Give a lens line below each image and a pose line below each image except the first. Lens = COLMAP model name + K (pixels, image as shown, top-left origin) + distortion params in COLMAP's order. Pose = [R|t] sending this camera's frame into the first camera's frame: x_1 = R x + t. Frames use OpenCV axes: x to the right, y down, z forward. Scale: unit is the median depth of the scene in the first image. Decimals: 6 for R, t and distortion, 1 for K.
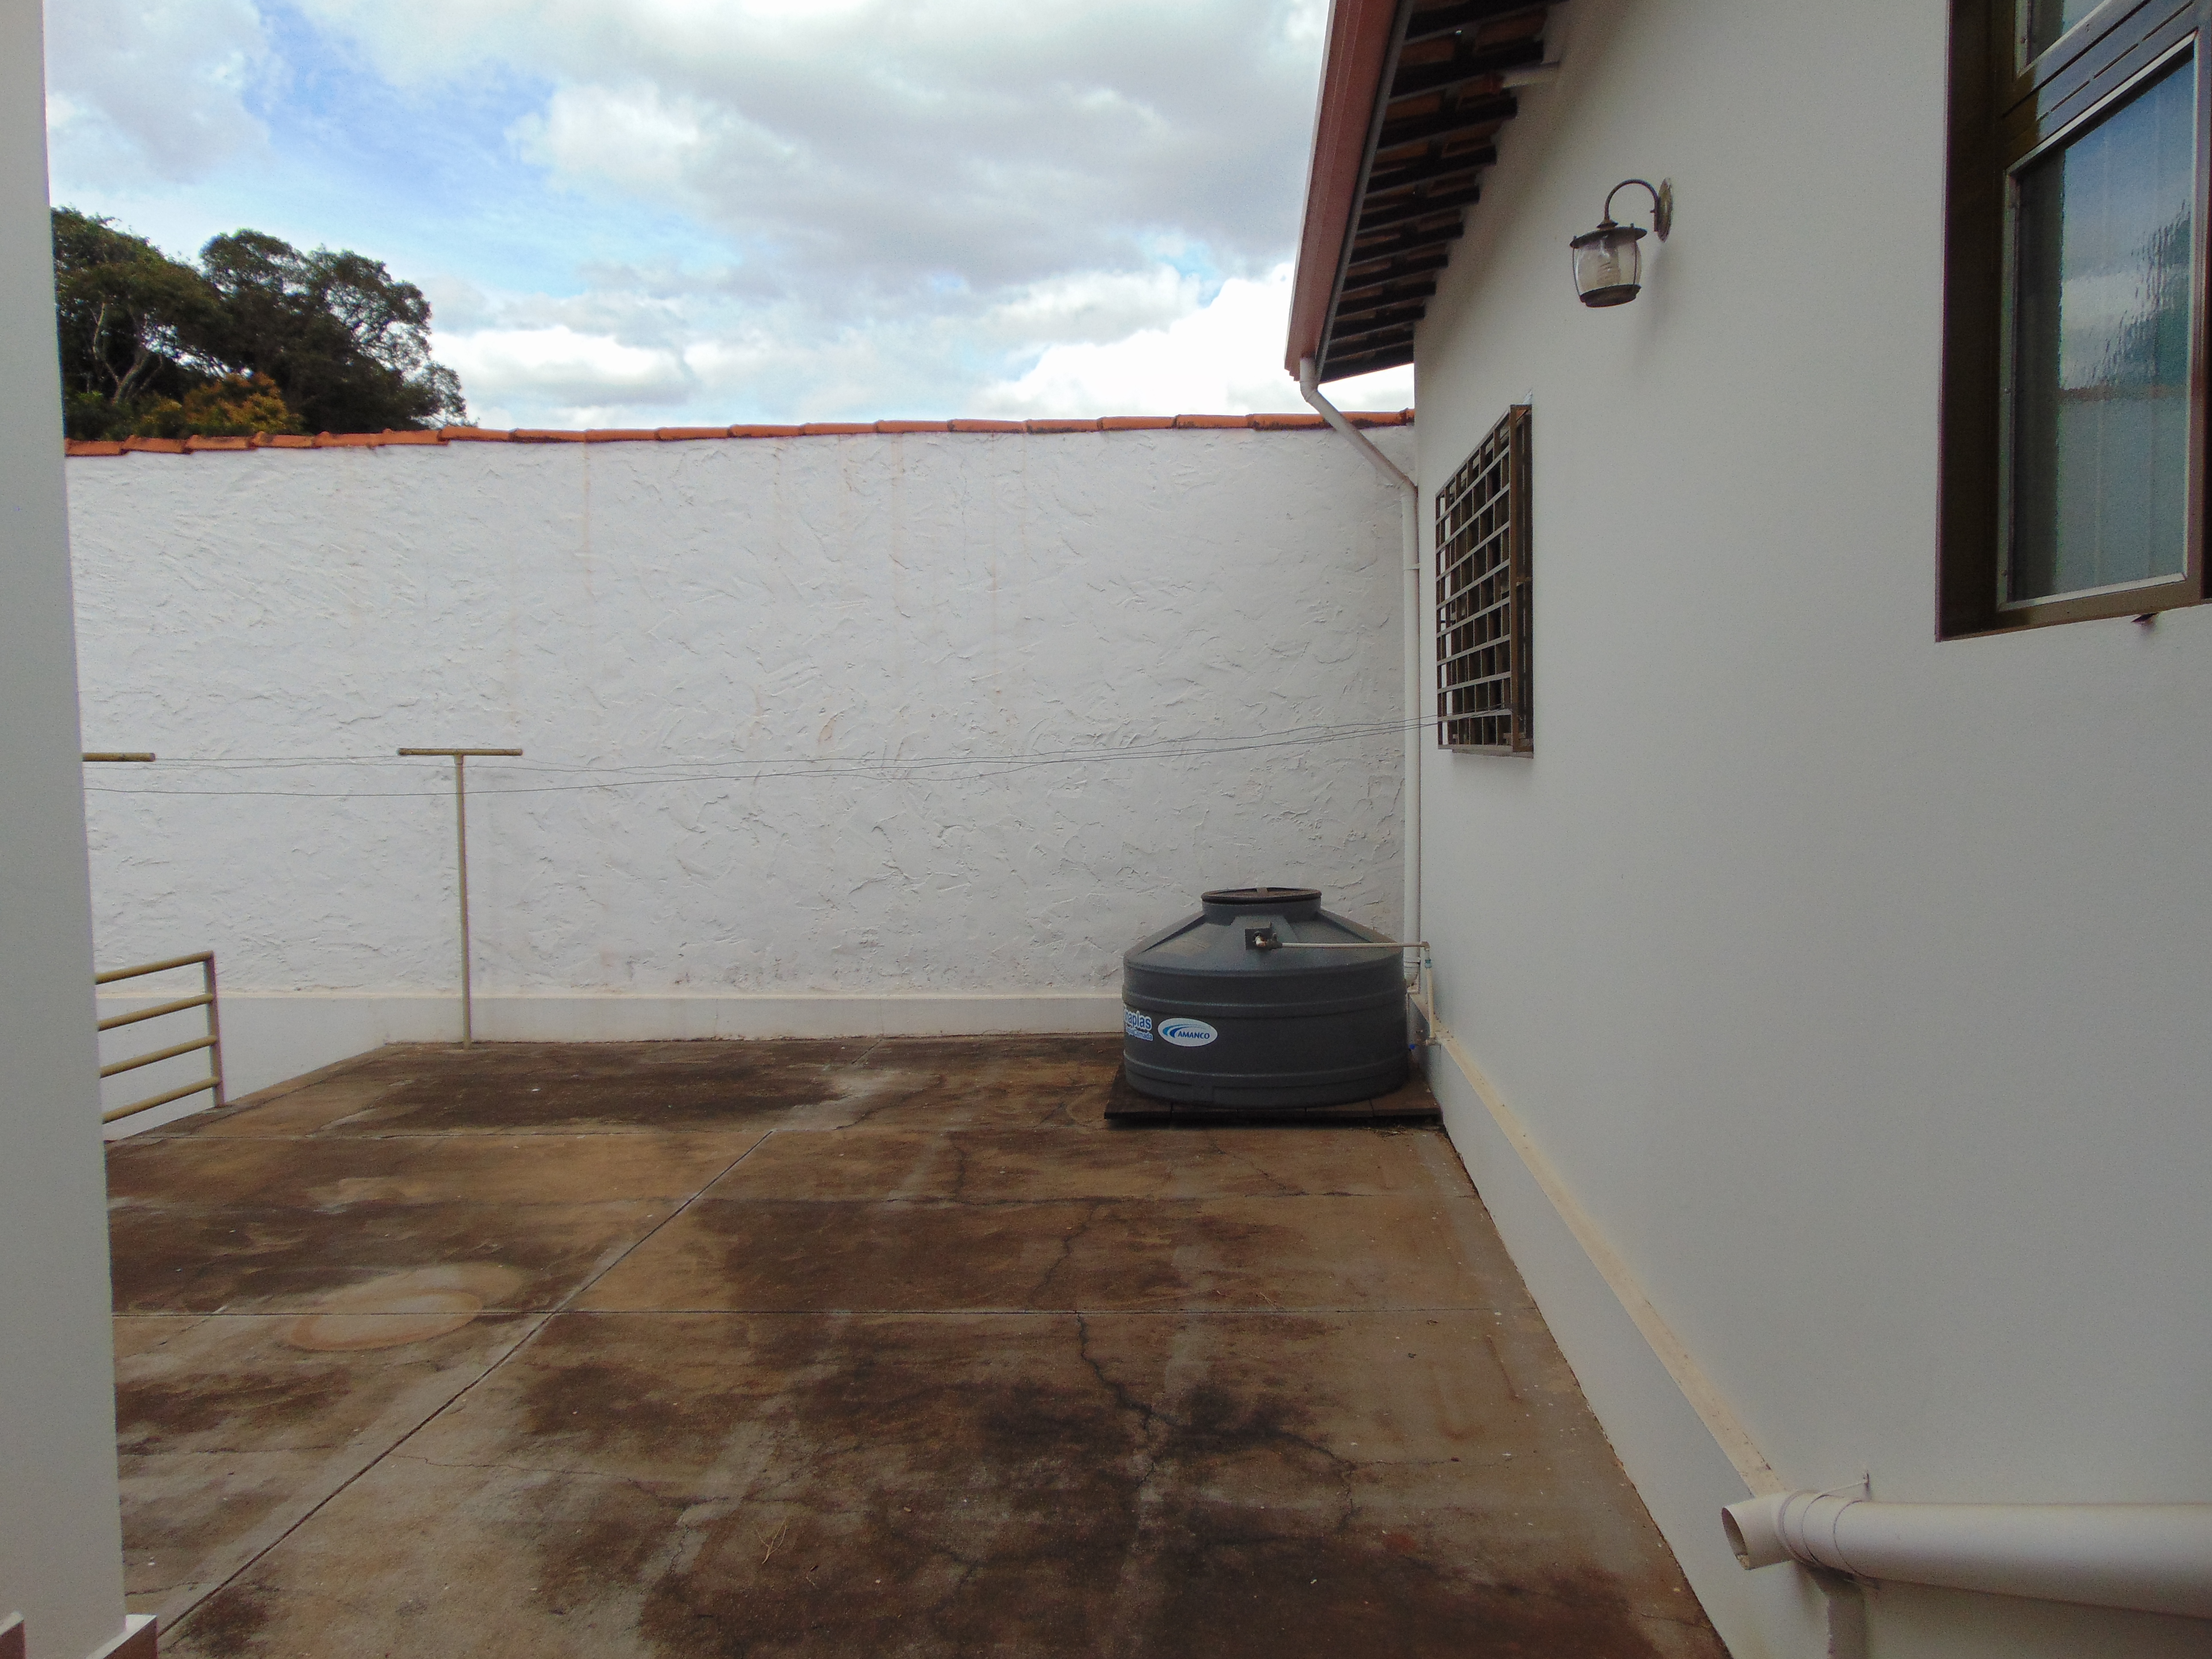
lens RADIAL K [[1654.7, 0, 1106.0], [0, 1654.7, 829.5], [0, 0, 1]] dist [0.004290, 0.001233]
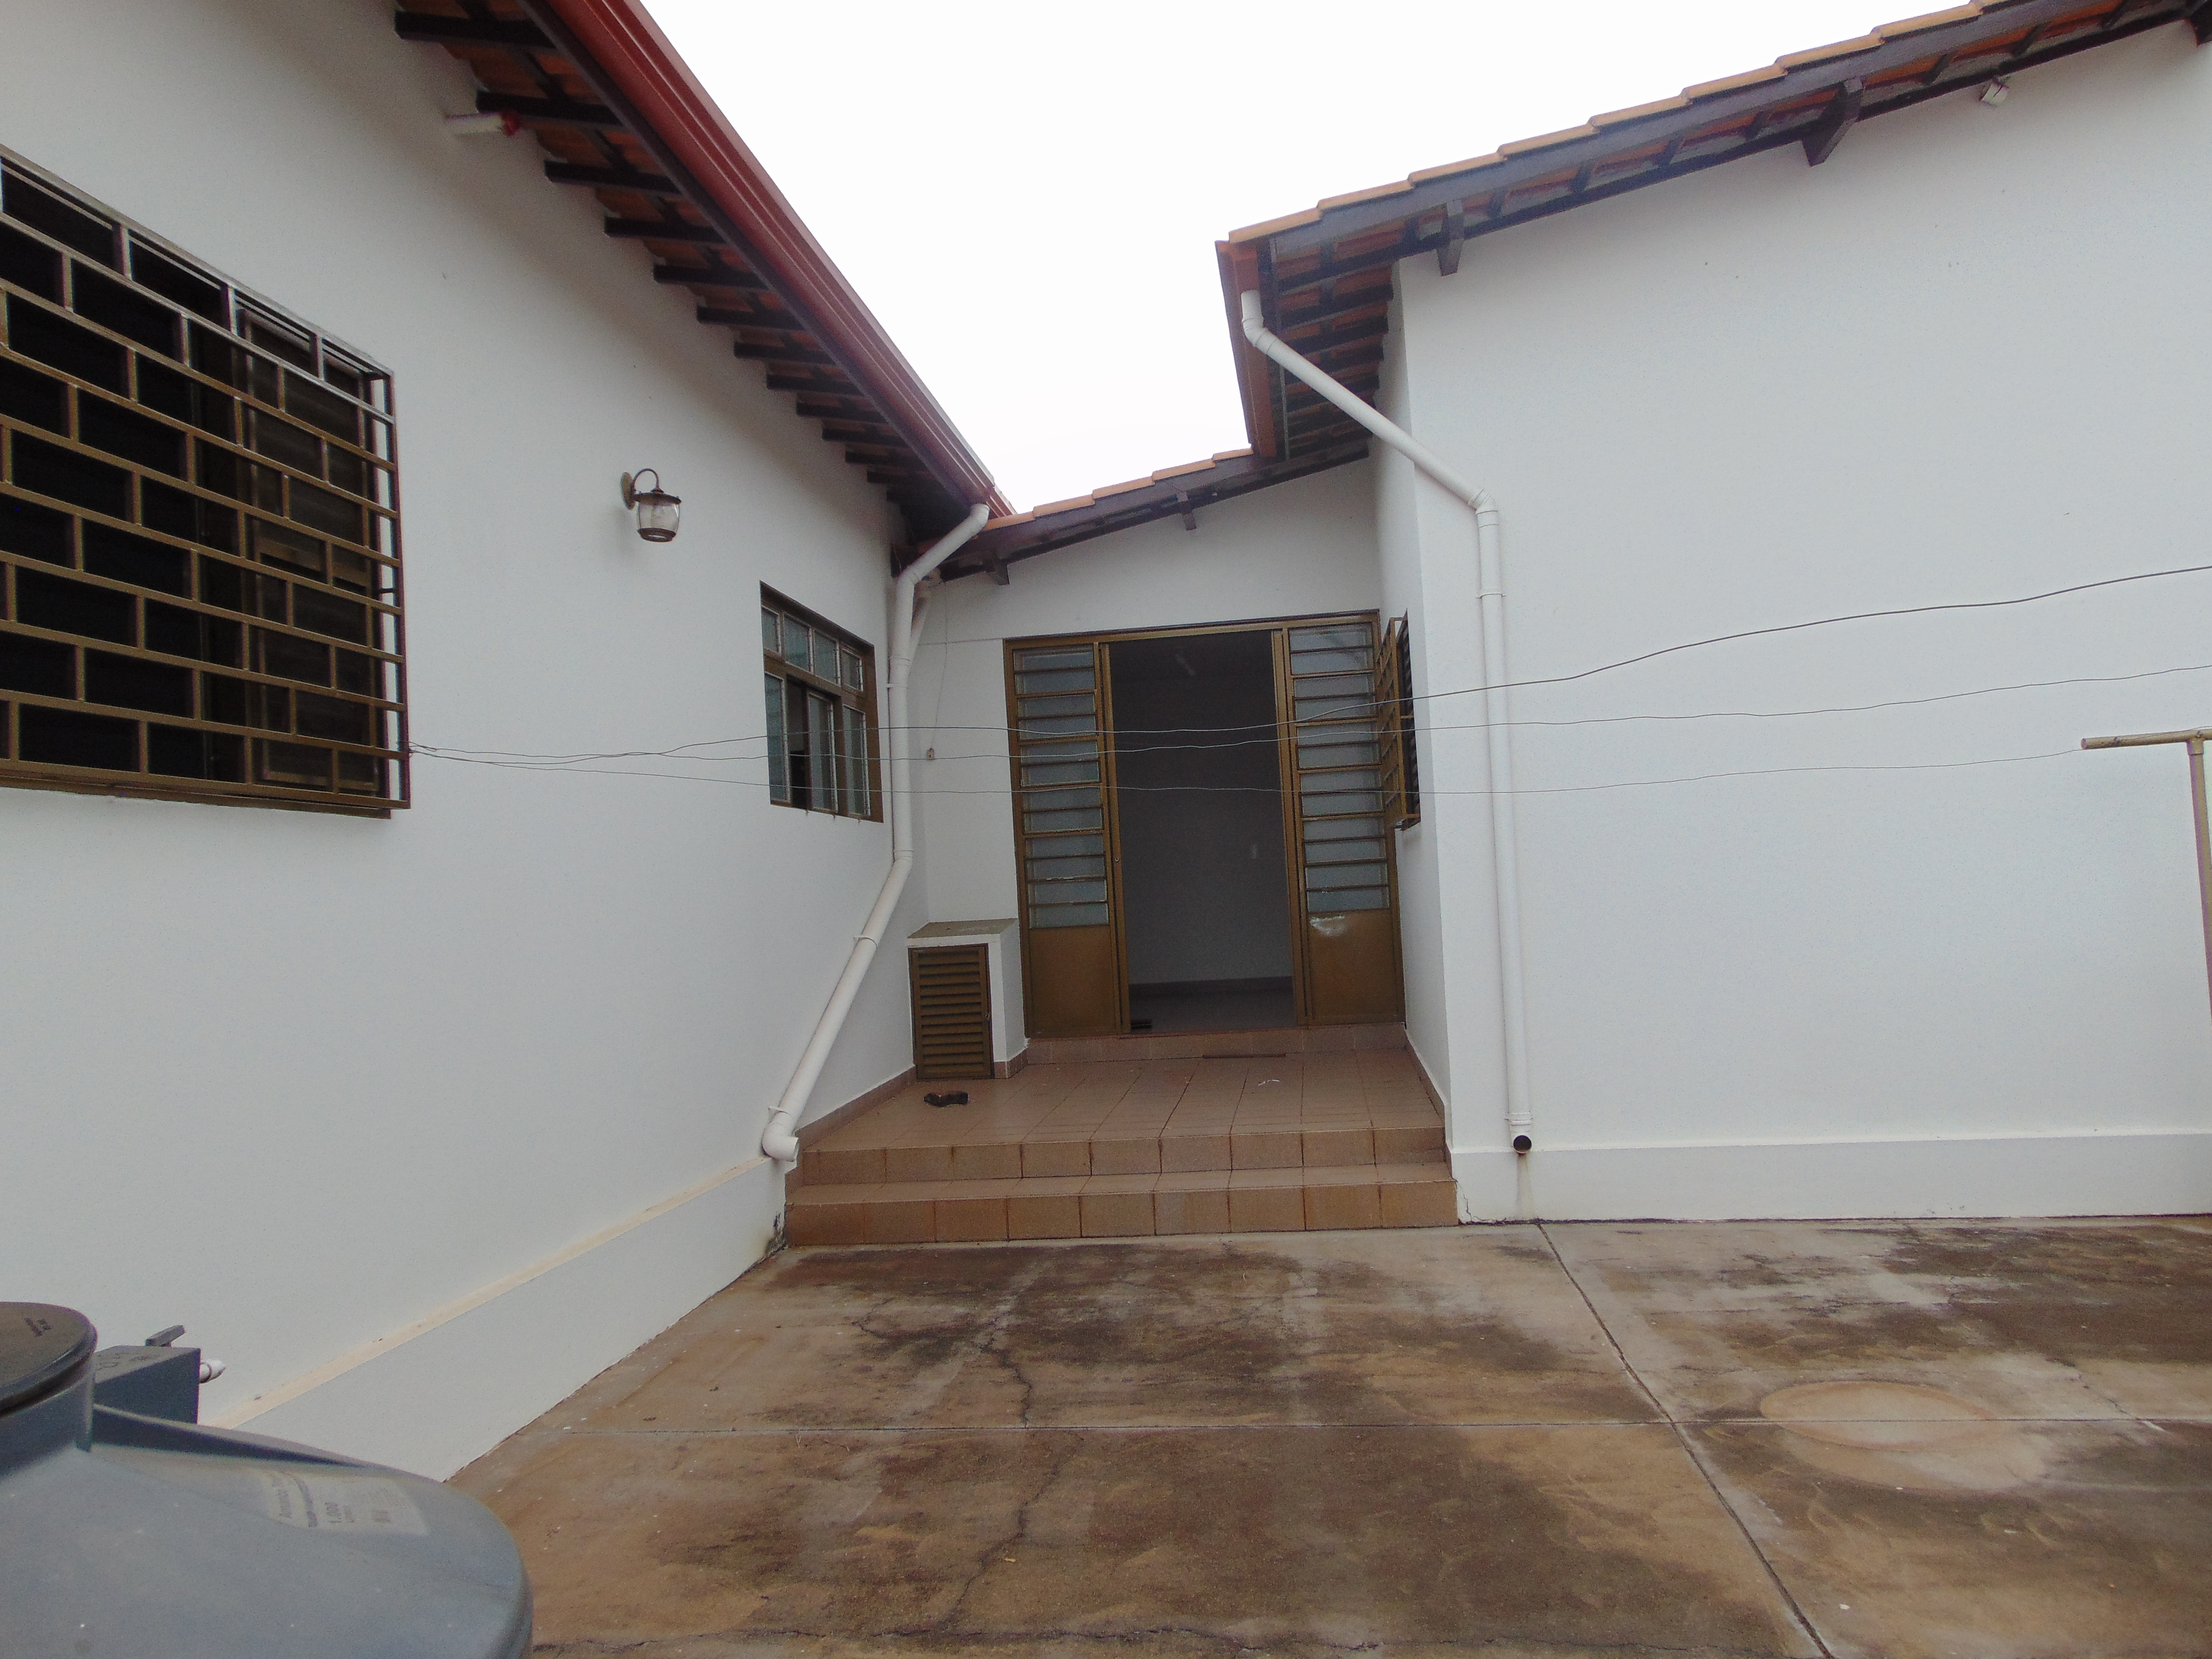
lens RADIAL K [[1654.7, 0, 1106.0], [0, 1654.7, 829.5], [0, 0, 1]] dist [0.004290, 0.001233]
pose [[-0.996904, 0.068905, 0.037864, -0.115654], [0.069262, 0.997565, 0.008206, -0.021909], [-0.037207, 0.010803, -0.999249, 1.910339]]
